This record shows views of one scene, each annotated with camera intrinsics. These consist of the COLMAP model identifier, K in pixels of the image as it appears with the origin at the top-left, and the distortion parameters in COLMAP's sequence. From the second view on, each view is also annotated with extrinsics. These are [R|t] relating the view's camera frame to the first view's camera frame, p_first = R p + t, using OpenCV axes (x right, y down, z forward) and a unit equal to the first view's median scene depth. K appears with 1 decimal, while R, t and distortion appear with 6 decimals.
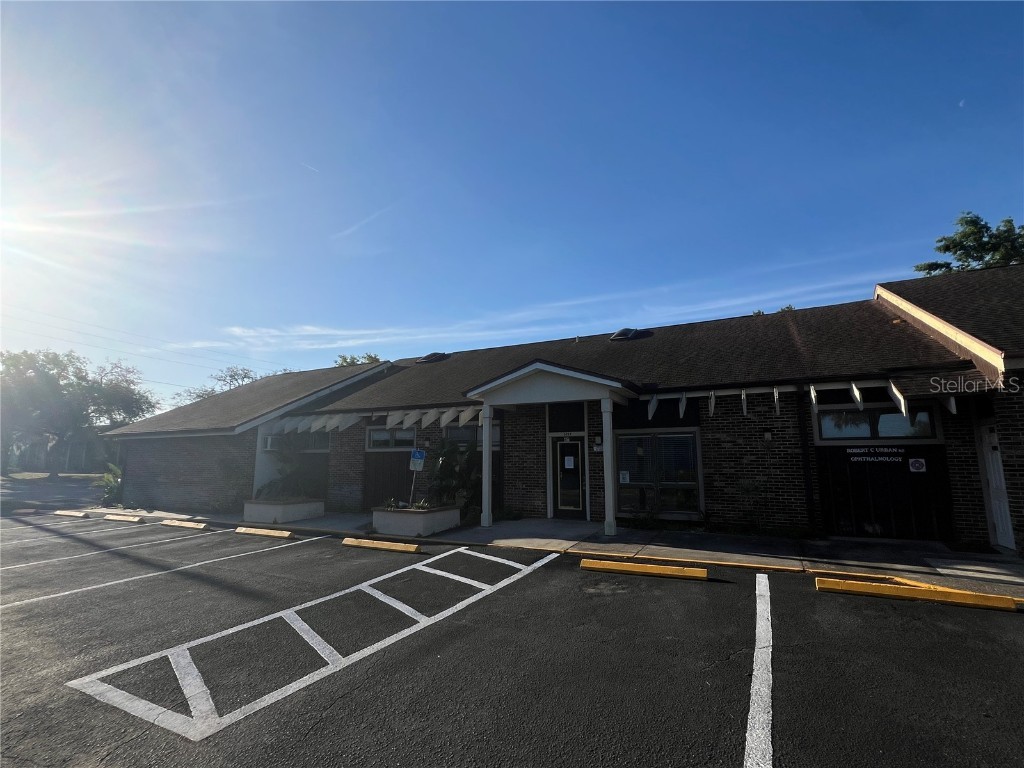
lens RADIAL K [[484.4, 0, 512.0], [0, 484.4, 384.0], [0, 0, 1]] dist [-0.001059, 0.000313]
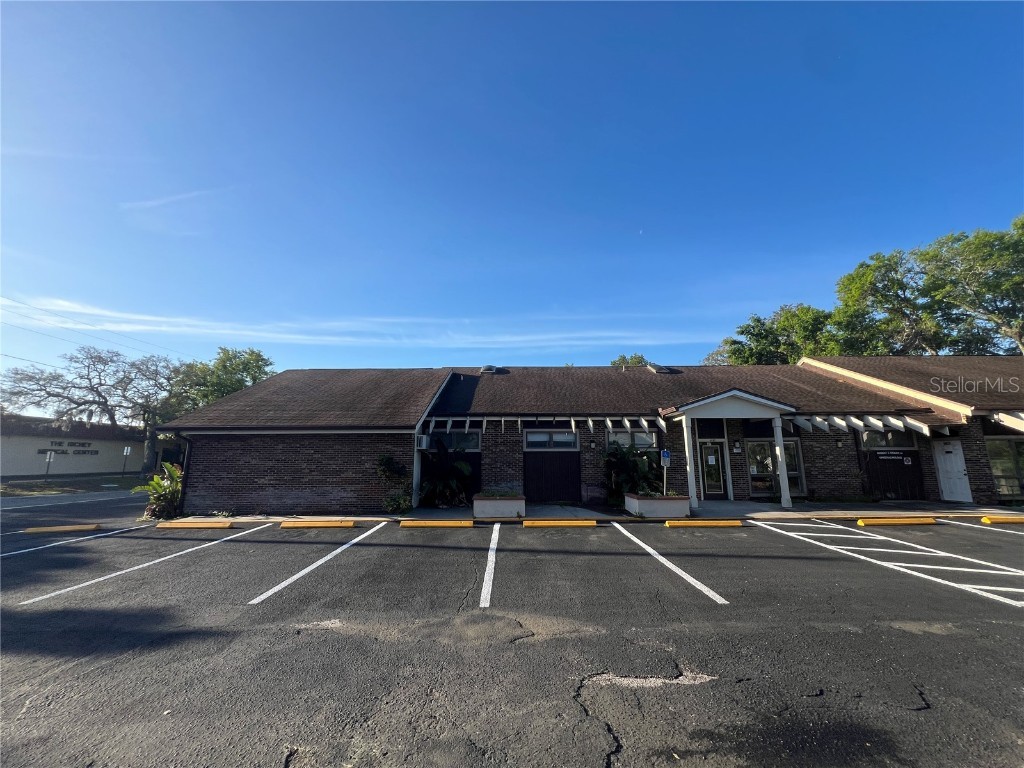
lens RADIAL K [[409.9, 0, 512.0], [0, 409.9, 384.0], [0, 0, 1]] dist [-0.001270, 0.000237]
pose [[0.889445, 0.081348, 0.449744, -1.124660], [-0.069957, 0.996669, -0.041921, 0.035472], [-0.451656, 0.005824, 0.892173, 0.220515]]
